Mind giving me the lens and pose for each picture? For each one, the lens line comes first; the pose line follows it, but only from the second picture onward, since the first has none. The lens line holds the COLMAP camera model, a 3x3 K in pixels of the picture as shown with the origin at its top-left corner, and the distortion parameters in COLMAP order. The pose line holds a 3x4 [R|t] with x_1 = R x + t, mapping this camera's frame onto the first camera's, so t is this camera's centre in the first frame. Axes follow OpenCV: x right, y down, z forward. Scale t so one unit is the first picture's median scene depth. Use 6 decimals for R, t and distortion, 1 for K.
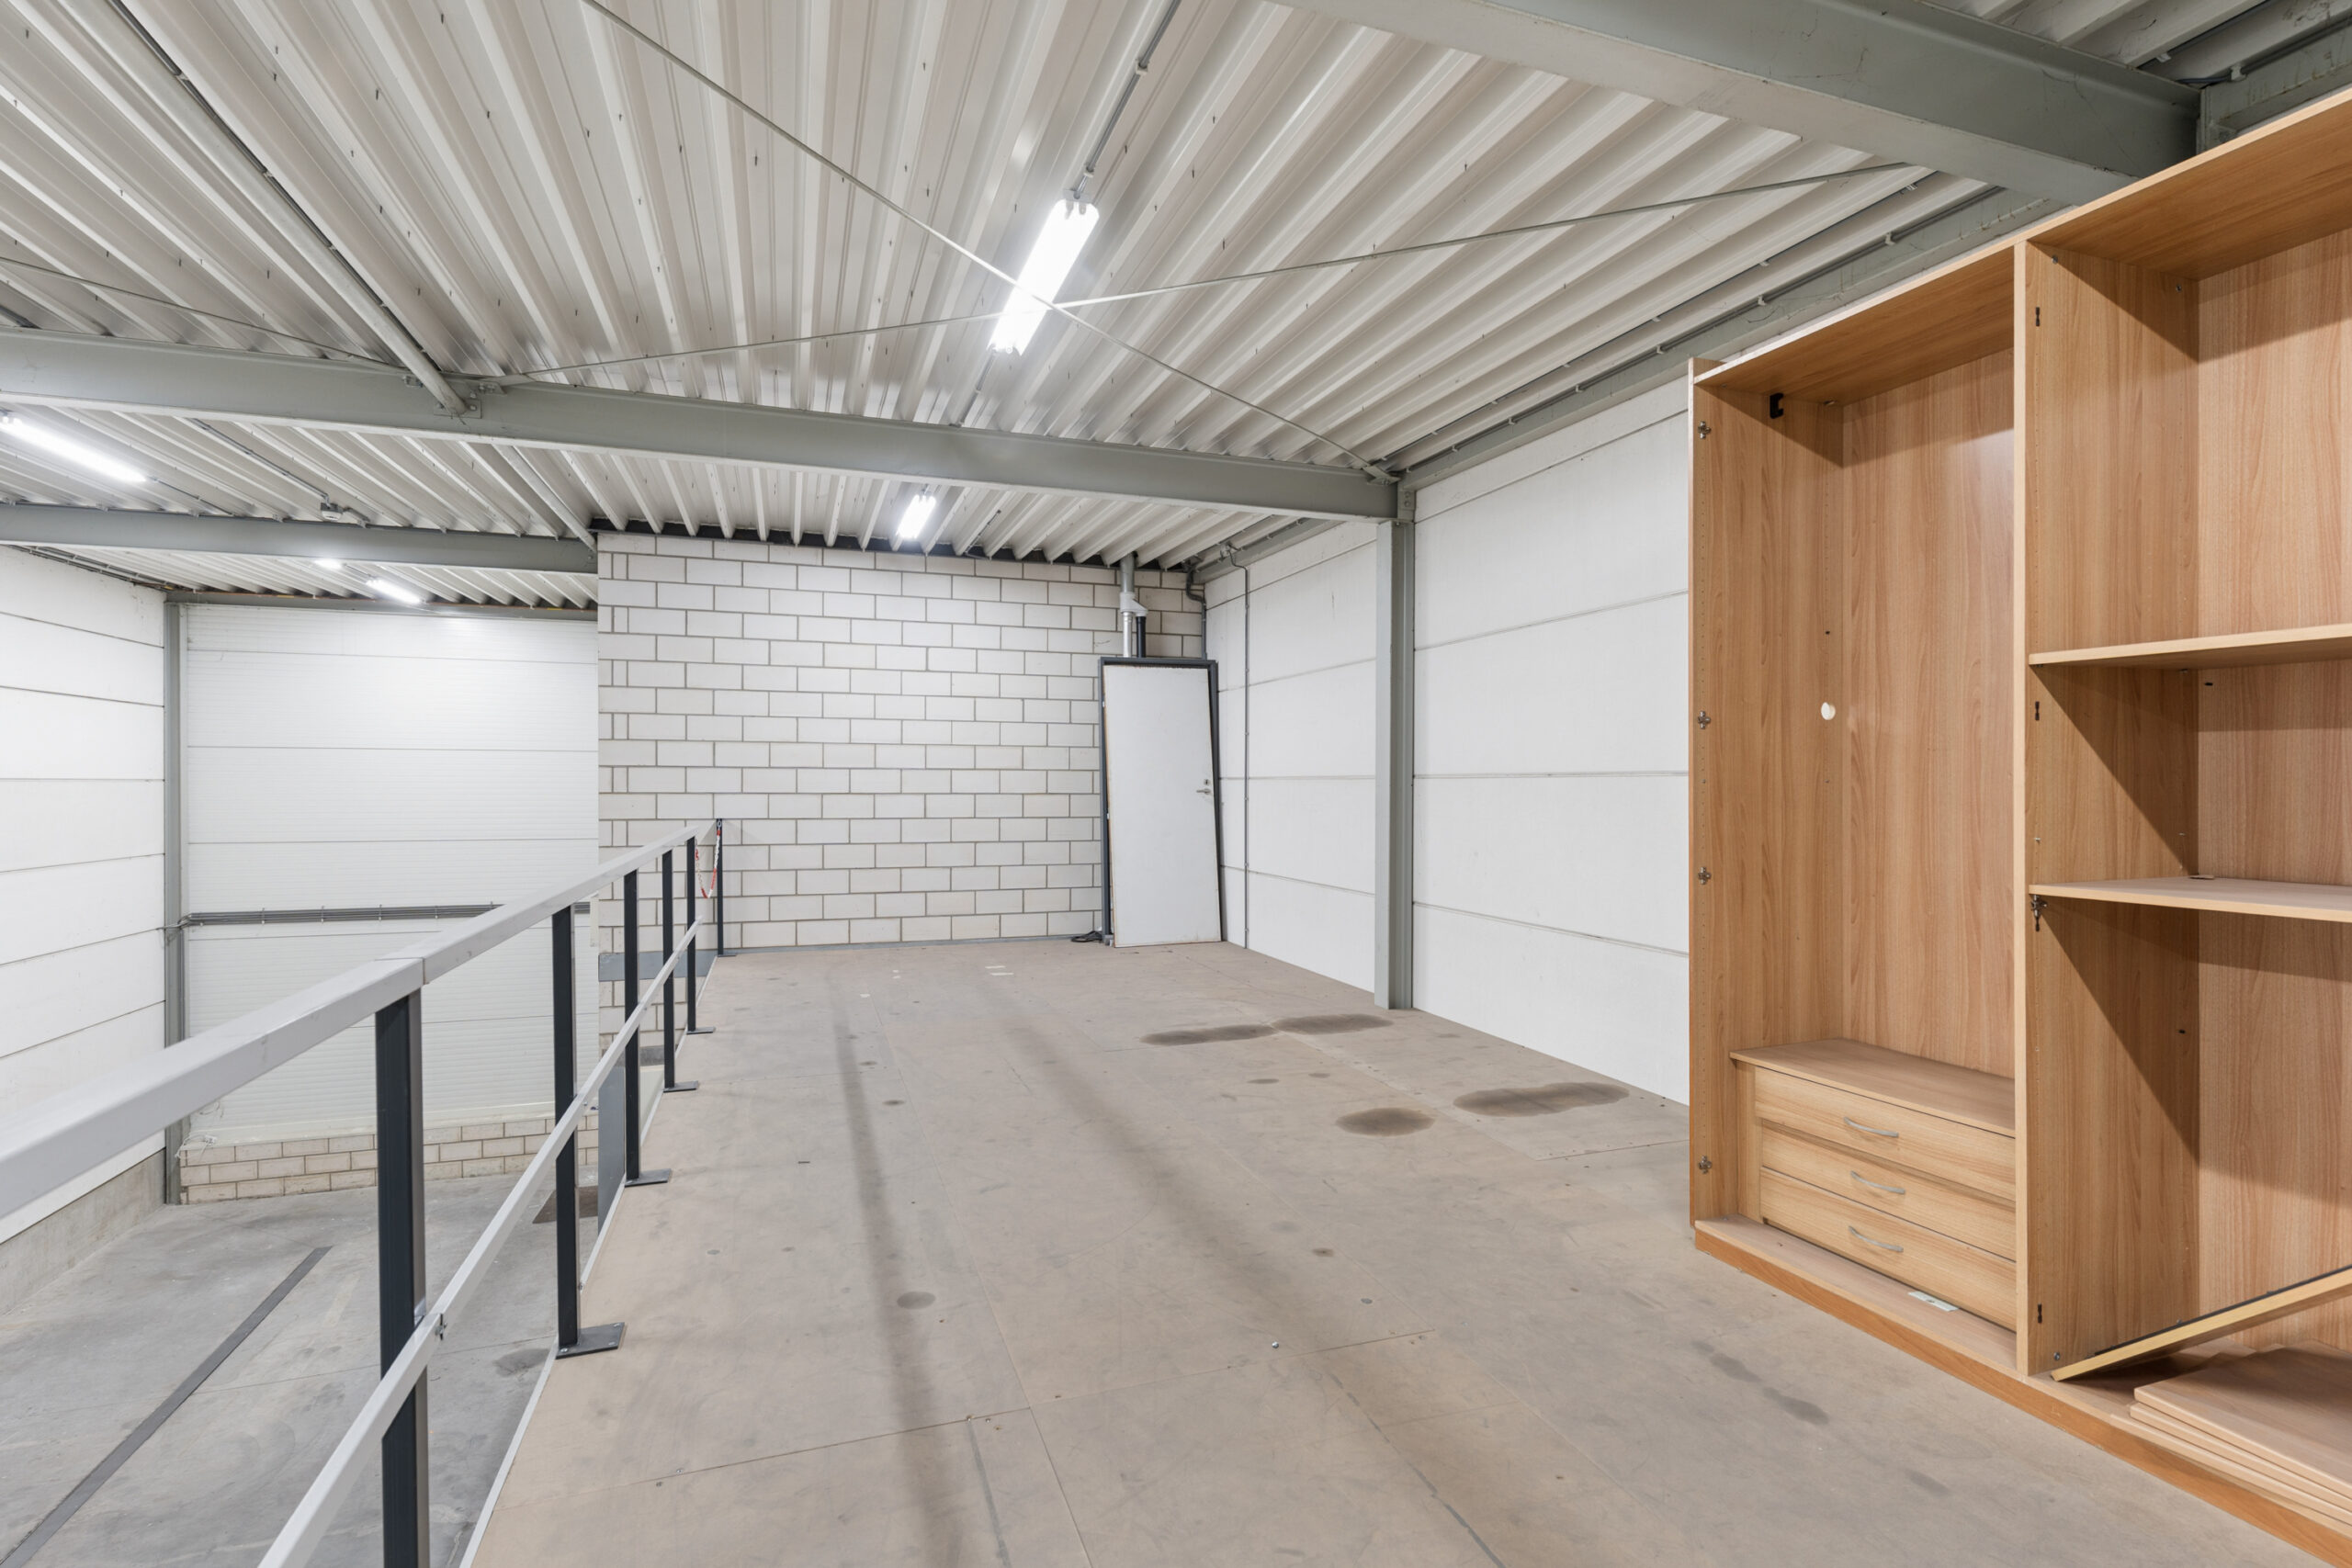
lens RADIAL K [[1115.3, 0, 1188.1], [0, 1115.3, 786.8], [0, 0, 1]] dist [-0.000652, 0.000552]
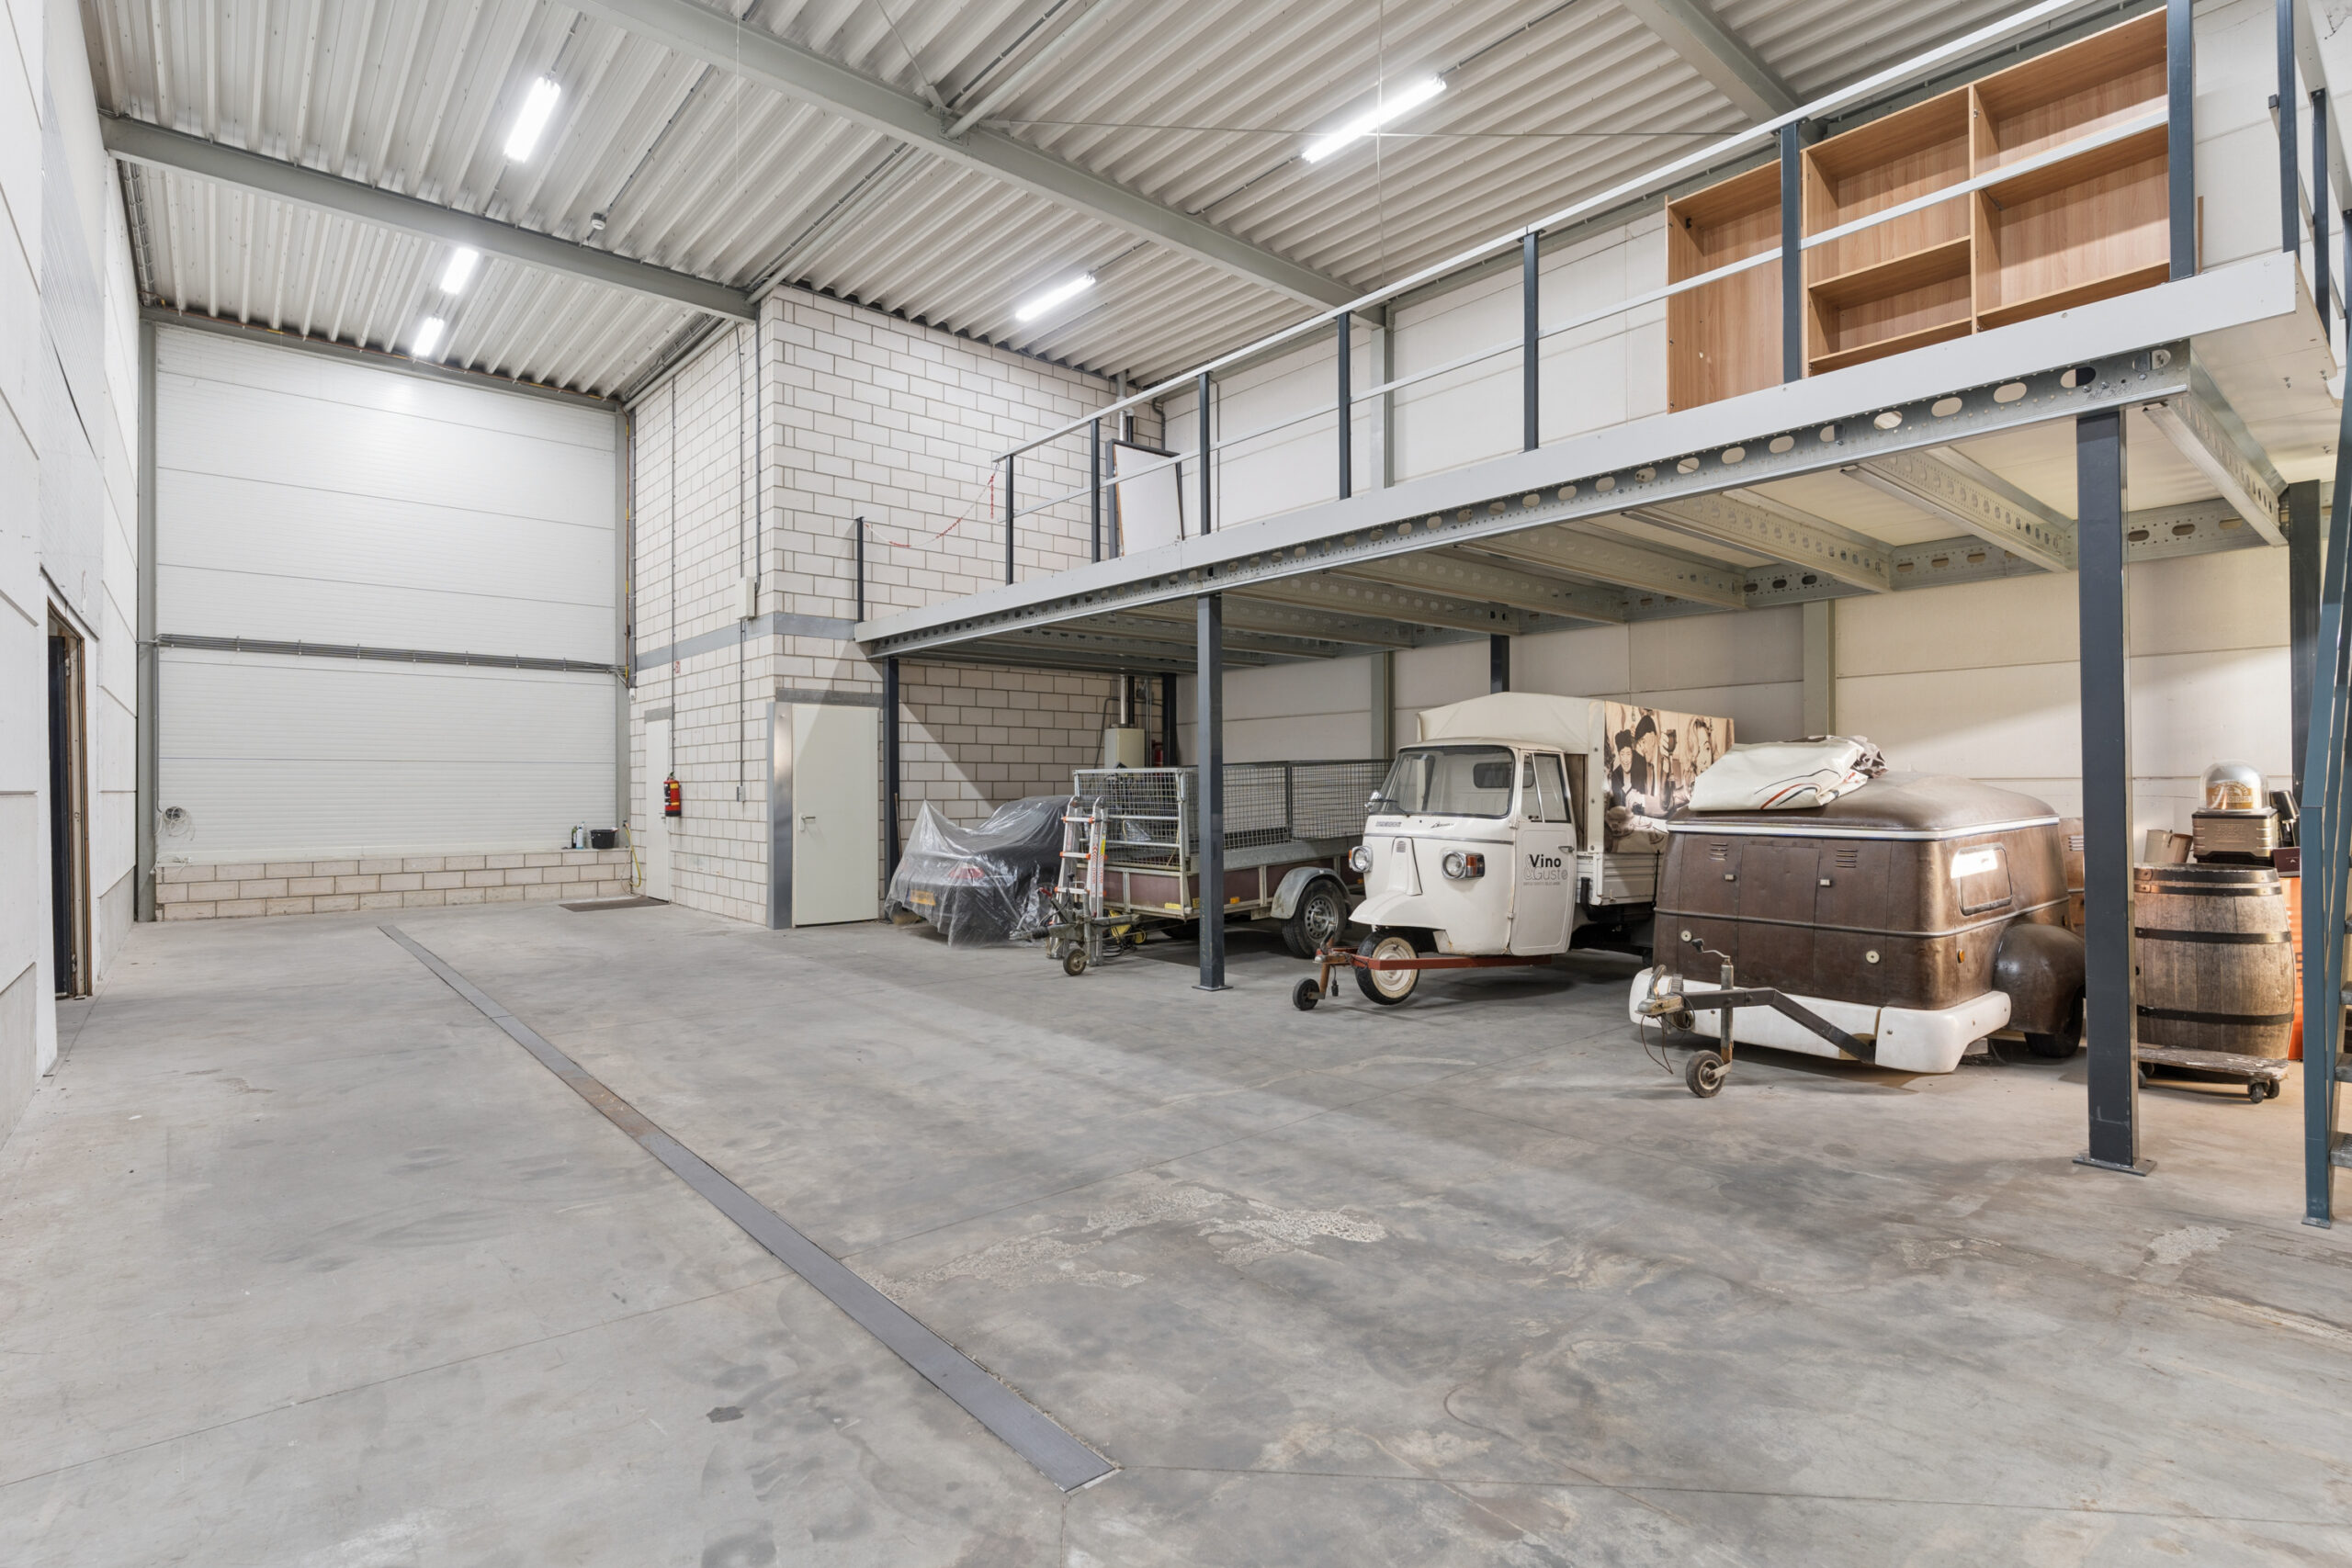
lens RADIAL K [[1115.3, 0, 1166.0], [0, 1115.3, 778.5], [0, 0, 1]] dist [-0.000652, 0.000552]
pose [[0.935507, 0.000606, 0.353306, -0.500010], [0.004223, 0.999908, -0.012898, 0.320907], [-0.353282, 0.013558, 0.935419, -0.310331]]
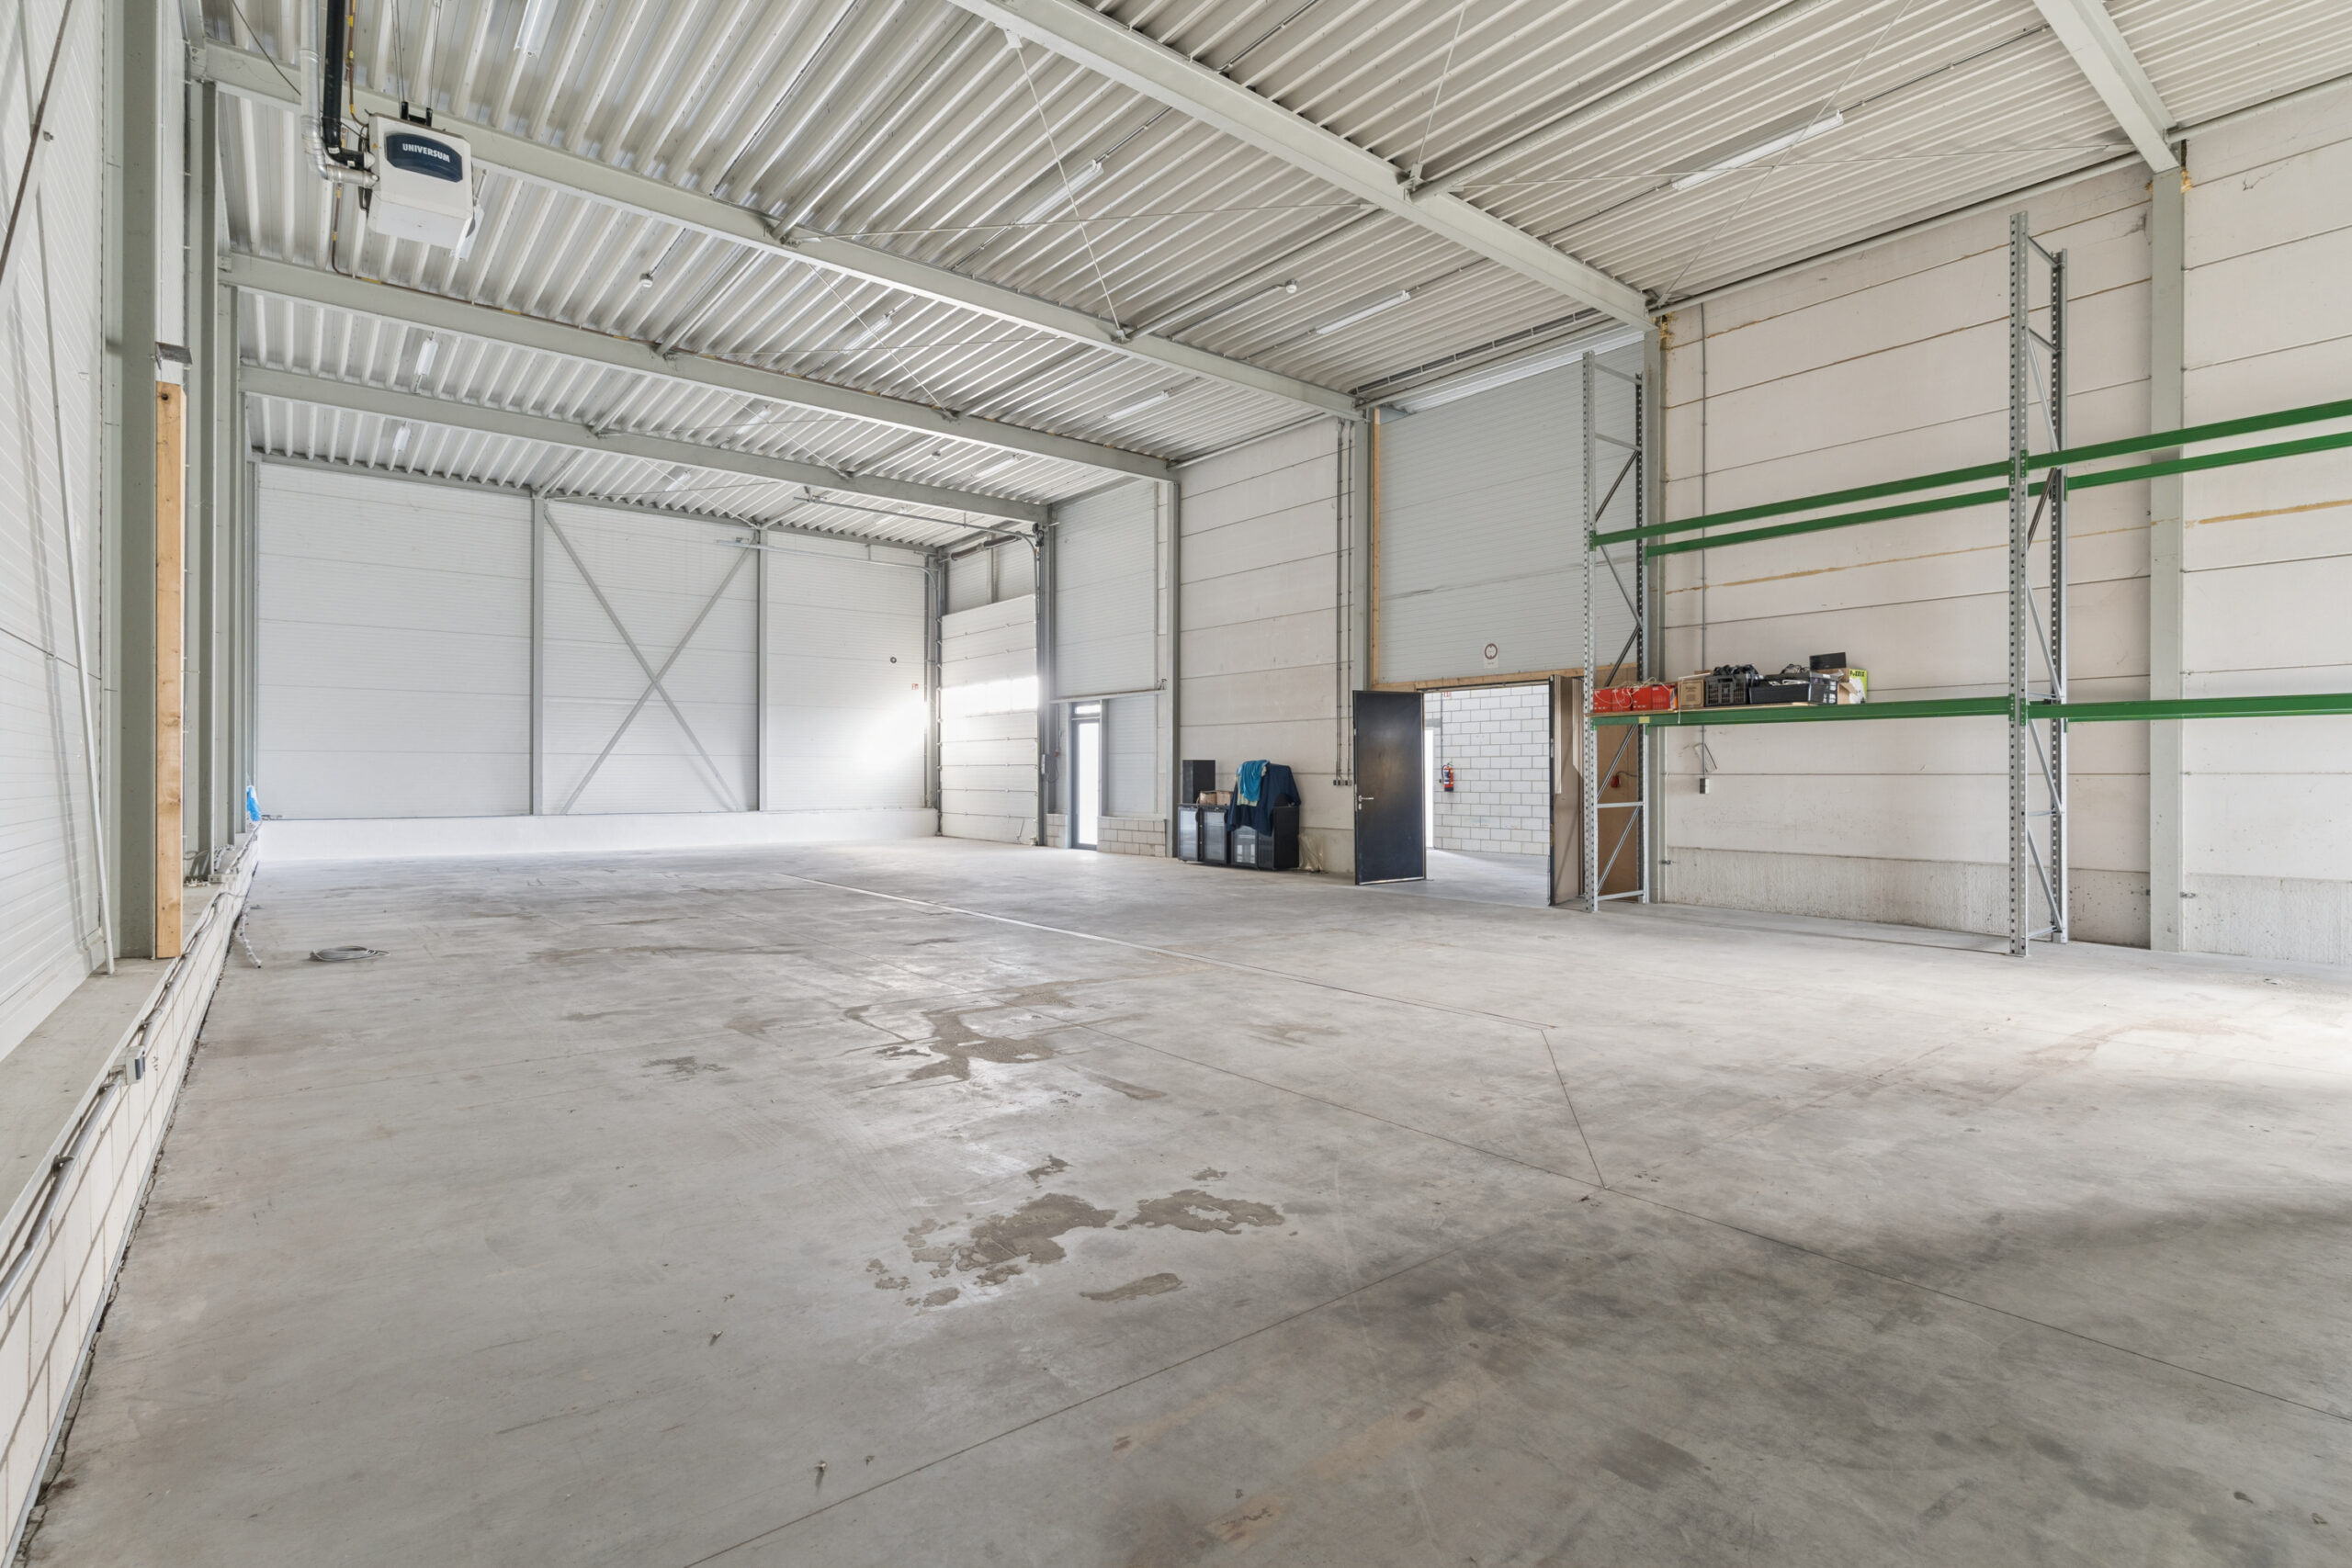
lens RADIAL K [[1115.3, 0, 1181.1], [0, 1115.3, 770.6], [0, 0, 1]] dist [-0.000652, 0.000552]
pose [[0.947893, 0.001463, 0.318586, -1.740003], [0.000679, 0.999978, -0.006612, 0.322988], [-0.318589, 0.006484, 0.947871, -0.668653]]
